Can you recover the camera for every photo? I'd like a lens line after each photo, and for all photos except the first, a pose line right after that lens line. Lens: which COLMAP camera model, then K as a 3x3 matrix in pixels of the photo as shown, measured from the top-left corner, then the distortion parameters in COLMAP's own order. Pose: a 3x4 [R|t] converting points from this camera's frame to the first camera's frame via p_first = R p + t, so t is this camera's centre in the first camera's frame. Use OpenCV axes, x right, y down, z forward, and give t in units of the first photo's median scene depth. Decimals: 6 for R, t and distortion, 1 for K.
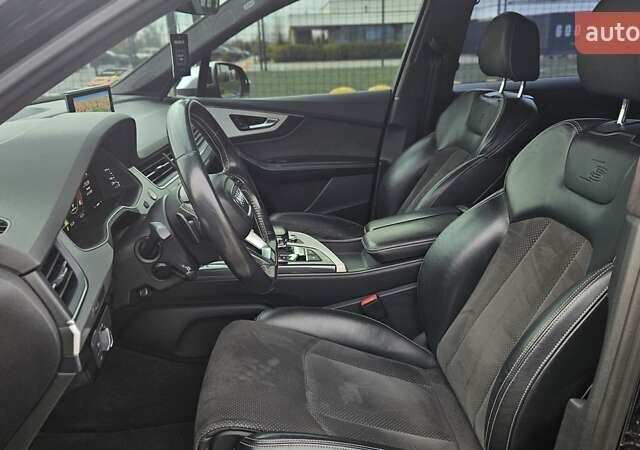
lens RADIAL K [[542.9, 0, 324.0], [0, 542.9, 221.4], [0, 0, 1]] dist [0.061219, -0.047441]
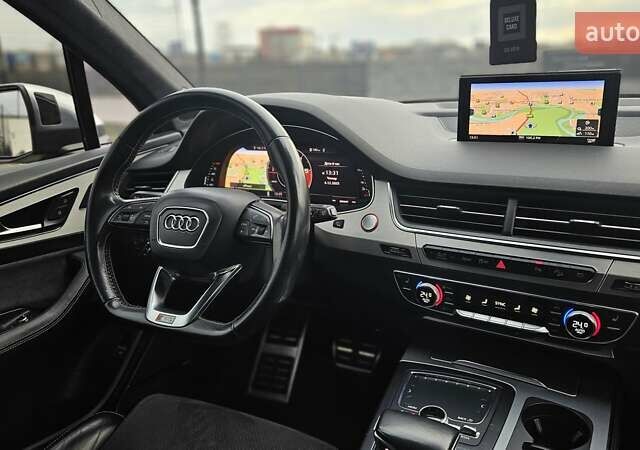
lens RADIAL K [[542.9, 0, 314.8], [0, 542.9, 224.5], [0, 0, 1]] dist [0.061219, -0.047441]
pose [[-0.531144, 0.298648, -0.792903, 0.169469], [-0.201945, 0.864228, 0.460790, -0.208165], [0.822864, 0.404869, -0.398719, 0.699056]]
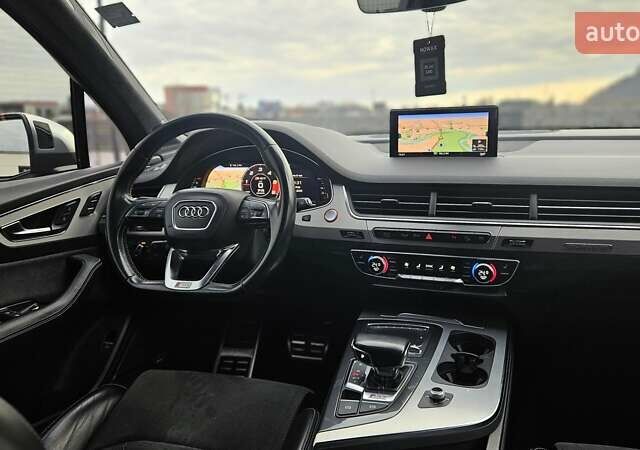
lens RADIAL K [[542.9, 0, 318.7], [0, 542.9, 226.4], [0, 0, 1]] dist [0.061219, -0.047441]
pose [[-0.379992, 0.227982, -0.896454, 0.314599], [-0.247738, 0.908661, 0.336098, -0.197687], [0.891197, 0.349800, -0.288804, 0.718403]]
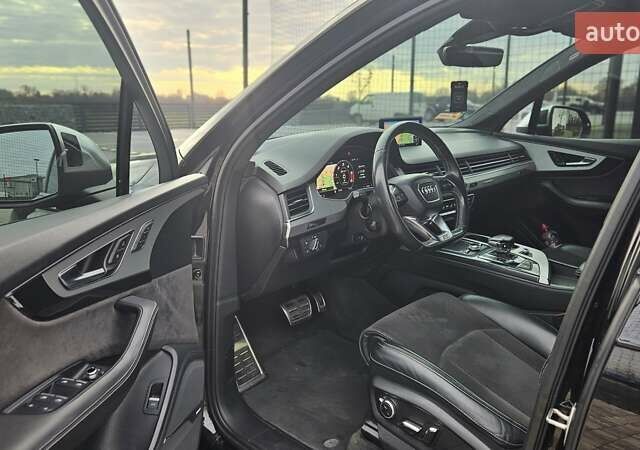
lens RADIAL K [[542.9, 0, 319.3], [0, 542.9, 225.1], [0, 0, 1]] dist [0.061219, -0.047441]
pose [[0.685889, 0.189523, -0.702593, 0.327872], [-0.241163, 0.970129, 0.026261, 0.037558], [0.686583, 0.151427, 0.711107, -0.107837]]
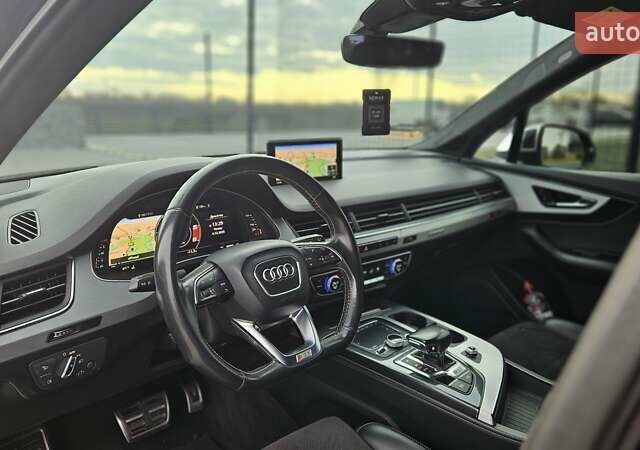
lens RADIAL K [[542.9, 0, 326.6], [0, 542.9, 225.4], [0, 0, 1]] dist [0.061219, -0.047441]
pose [[0.658467, 0.200428, -0.725431, 0.236978], [-0.265235, 0.963845, 0.025548, -0.075678], [0.704324, 0.175587, 0.687821, 0.216979]]
